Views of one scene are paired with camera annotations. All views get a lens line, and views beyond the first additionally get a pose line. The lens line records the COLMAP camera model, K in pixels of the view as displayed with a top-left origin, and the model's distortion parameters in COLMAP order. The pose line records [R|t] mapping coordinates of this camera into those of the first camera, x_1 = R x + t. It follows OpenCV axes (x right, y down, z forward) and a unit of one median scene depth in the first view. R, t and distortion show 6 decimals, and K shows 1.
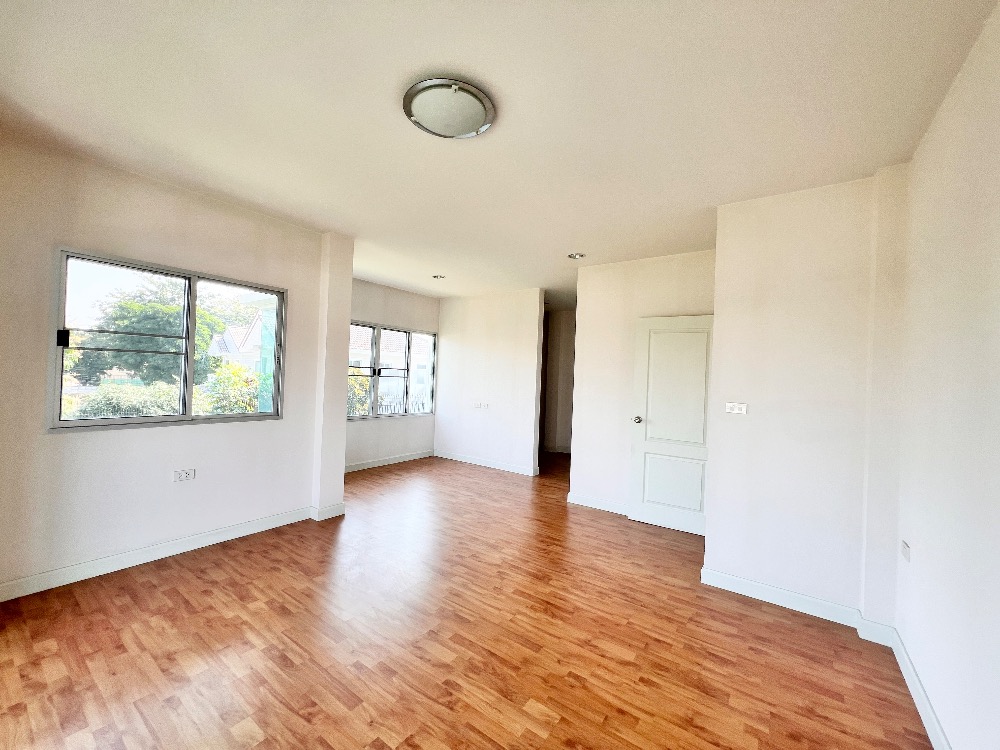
lens RADIAL K [[400.6, 0, 499.0], [0, 400.6, 370.9], [0, 0, 1]] dist [-0.003725, 0.000497]
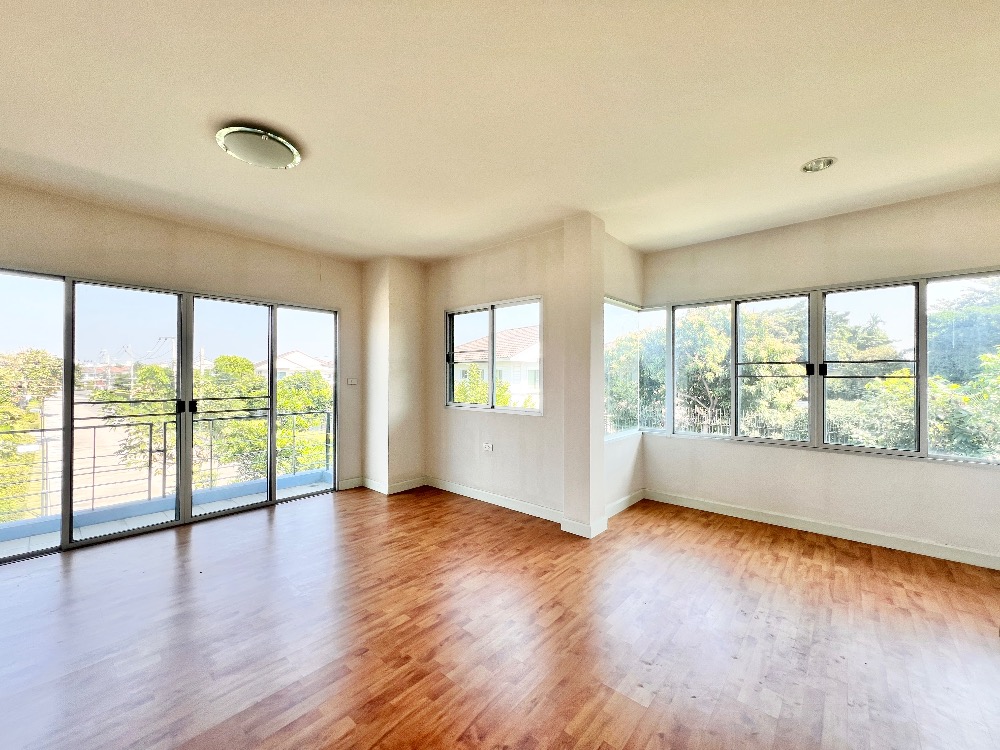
lens RADIAL K [[400.6, 0, 492.6], [0, 400.6, 377.1], [0, 0, 1]] dist [-0.003725, 0.000497]
pose [[-0.106728, -0.038951, -0.993525, 0.674567], [0.005770, 0.999191, -0.039793, 0.072394], [0.994272, -0.009980, -0.106417, 1.250362]]
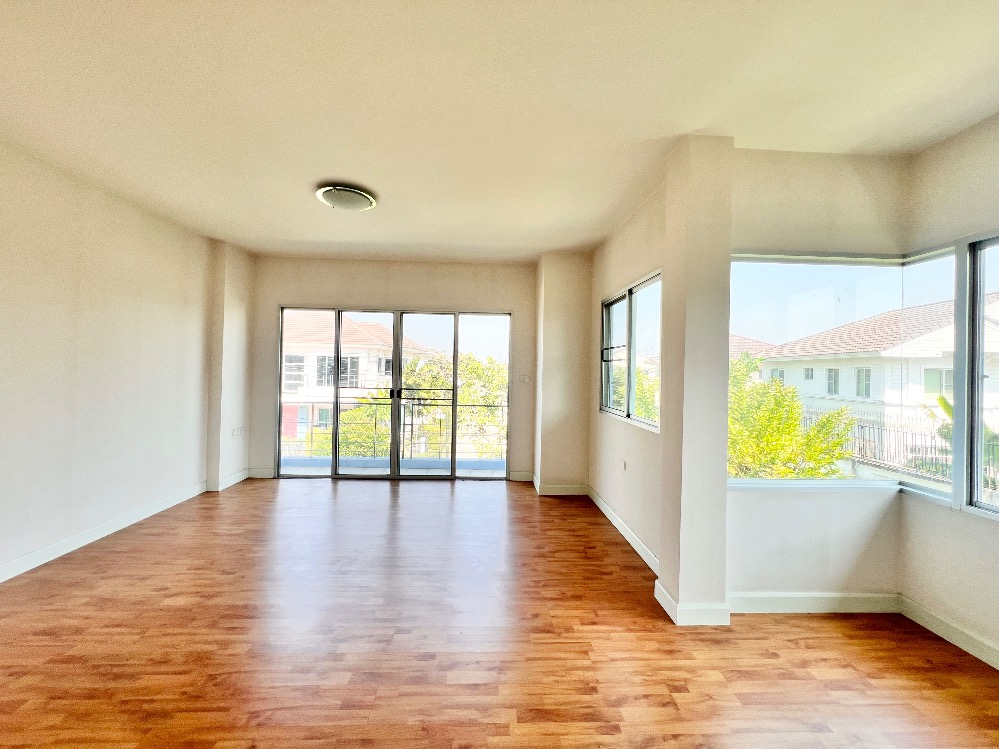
lens RADIAL K [[405.2, 0, 497.1], [0, 405.2, 371.7], [0, 0, 1]] dist [-0.001833, 0.000410]
pose [[-0.783948, -0.053624, -0.618506, 0.248781], [-0.045762, 0.998544, -0.028570, 0.046329], [0.619137, 0.005907, -0.785261, 1.805508]]
